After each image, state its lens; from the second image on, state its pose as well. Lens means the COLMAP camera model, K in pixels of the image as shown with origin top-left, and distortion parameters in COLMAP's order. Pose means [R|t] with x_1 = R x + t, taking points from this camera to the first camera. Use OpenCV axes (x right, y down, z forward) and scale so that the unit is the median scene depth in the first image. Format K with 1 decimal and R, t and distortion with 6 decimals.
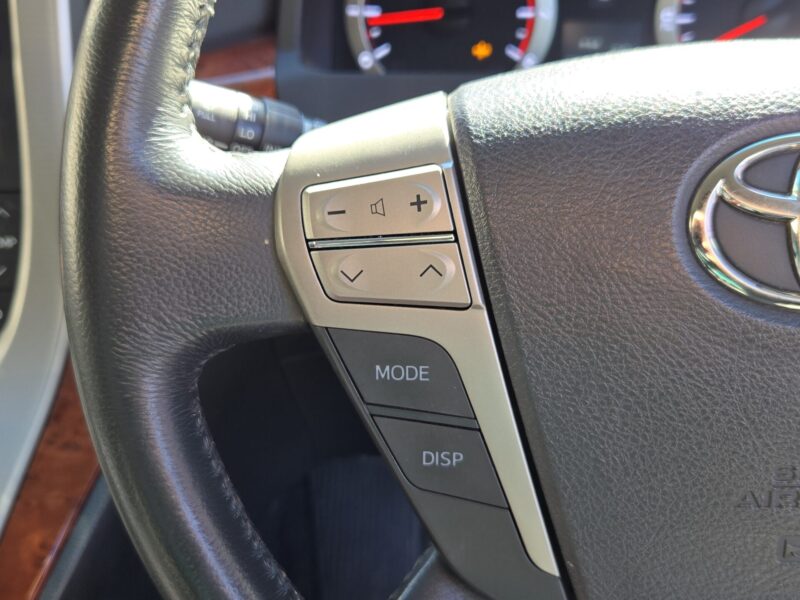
lens RADIAL K [[846.4, 0, 400.0], [0, 846.4, 300.0], [0, 0, 1]] dist [0.023040, 0.015978]
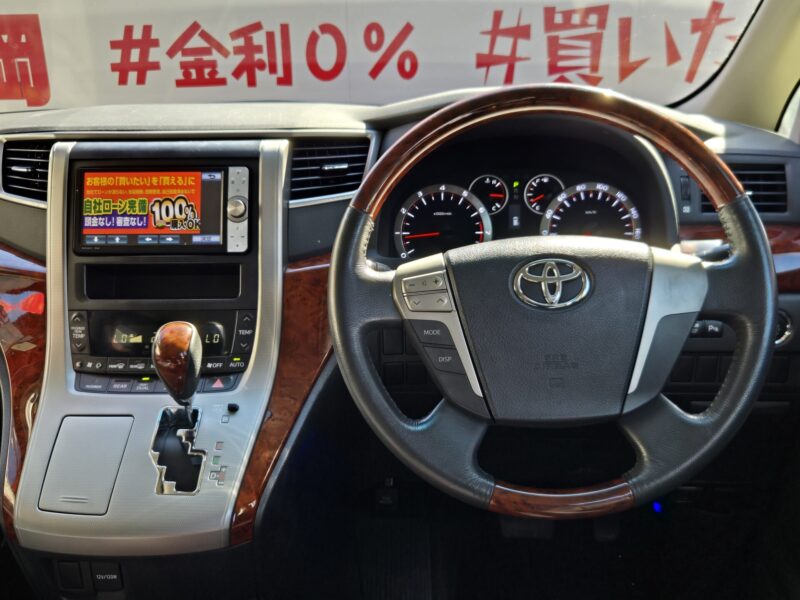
lens RADIAL K [[846.4, 0, 400.0], [0, 846.4, 300.0], [0, 0, 1]] dist [0.023040, 0.015978]
pose [[0.999920, -0.012615, 0.000643, -0.123291], [0.012366, 0.967326, -0.253233, 0.794717], [0.002573, 0.253221, 0.967405, -2.219841]]
